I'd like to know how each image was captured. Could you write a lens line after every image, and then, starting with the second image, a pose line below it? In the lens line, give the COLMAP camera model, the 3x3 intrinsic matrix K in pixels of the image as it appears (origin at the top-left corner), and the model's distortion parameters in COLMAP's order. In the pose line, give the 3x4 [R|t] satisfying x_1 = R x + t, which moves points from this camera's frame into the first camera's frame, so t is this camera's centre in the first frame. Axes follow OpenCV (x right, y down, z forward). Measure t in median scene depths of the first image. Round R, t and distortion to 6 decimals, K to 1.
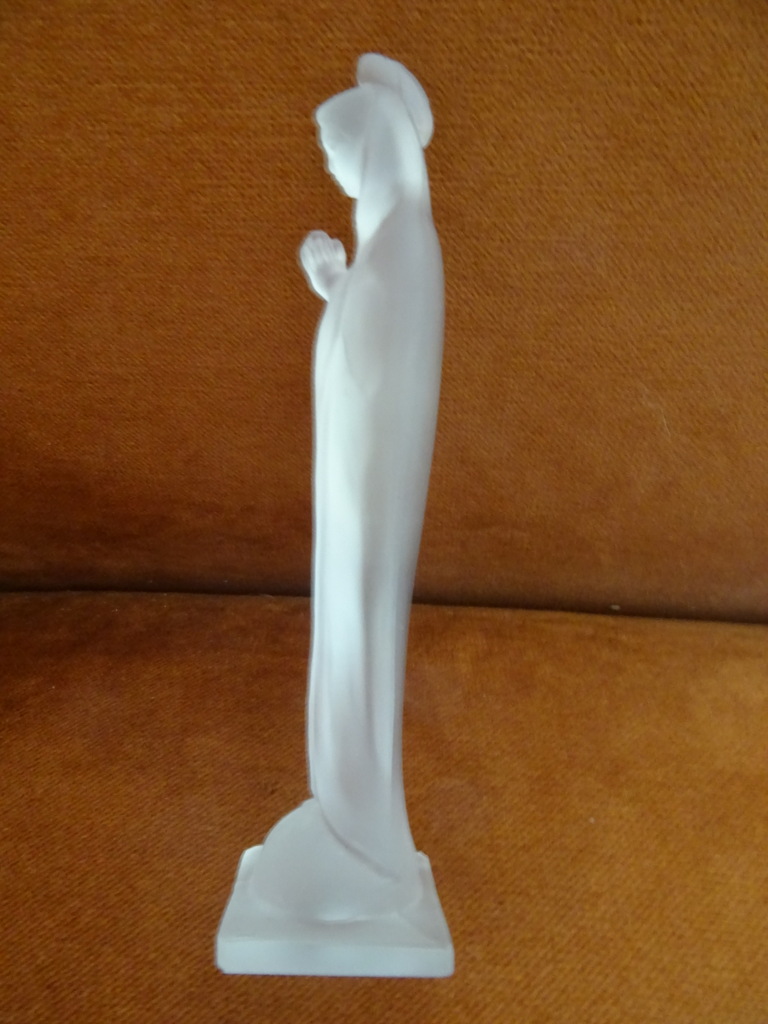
lens RADIAL K [[718.6, 0, 406.1], [0, 718.6, 514.5], [0, 0, 1]] dist [0.004408, -0.020190]
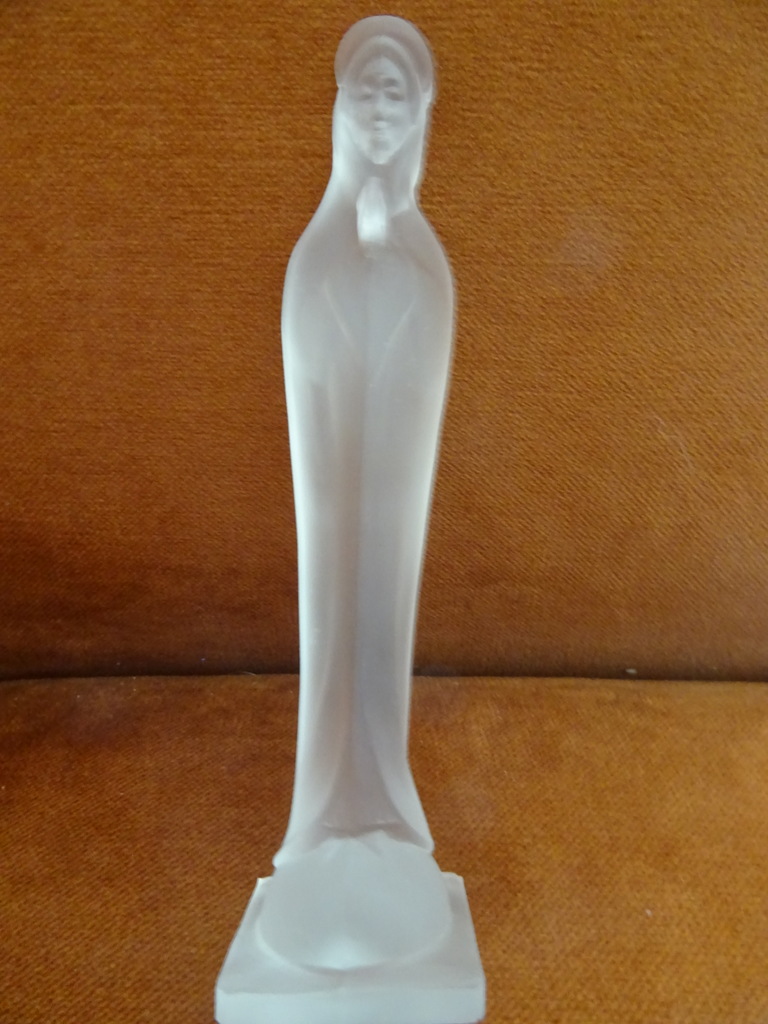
lens RADIAL K [[715.7, 0, 402.1], [0, 715.7, 515.2], [0, 0, 1]] dist [-0.001655, -0.024498]
pose [[0.998289, -0.035530, 0.046434, -0.052982], [0.041457, 0.990163, -0.133637, 0.060260], [-0.041229, 0.135333, 0.989942, 0.113973]]
